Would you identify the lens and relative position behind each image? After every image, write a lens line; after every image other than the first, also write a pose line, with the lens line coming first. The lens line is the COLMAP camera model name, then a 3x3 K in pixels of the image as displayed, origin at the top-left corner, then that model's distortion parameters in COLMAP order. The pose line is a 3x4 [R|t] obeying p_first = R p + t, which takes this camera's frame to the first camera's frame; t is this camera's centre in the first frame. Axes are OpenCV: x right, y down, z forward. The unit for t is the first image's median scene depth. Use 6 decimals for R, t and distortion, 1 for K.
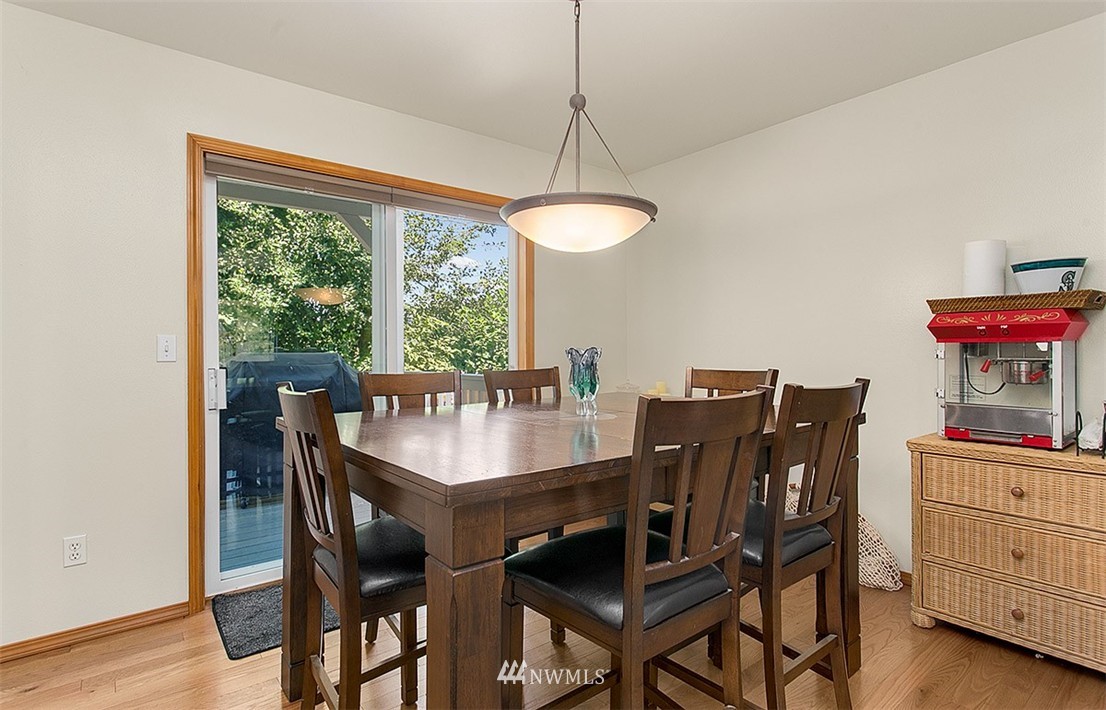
lens RADIAL K [[545.5, 0, 553.0], [0, 545.5, 355.0], [0, 0, 1]] dist [-0.001139, -0.000074]
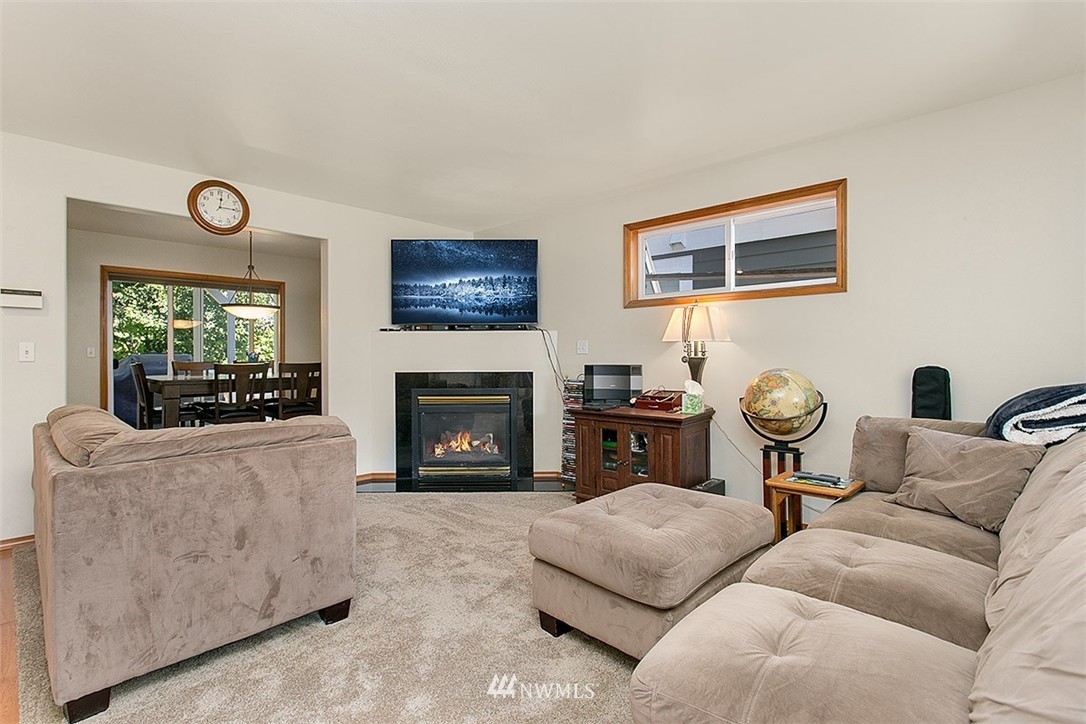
lens RADIAL K [[508.3, 0, 536.9], [0, 508.3, 349.8], [0, 0, 1]] dist [0.000700, 0.000516]
pose [[0.991039, -0.000870, 0.133568, 0.437439], [0.003018, 0.999869, -0.015884, 0.008799], [-0.133537, 0.016145, 0.990912, -0.688800]]
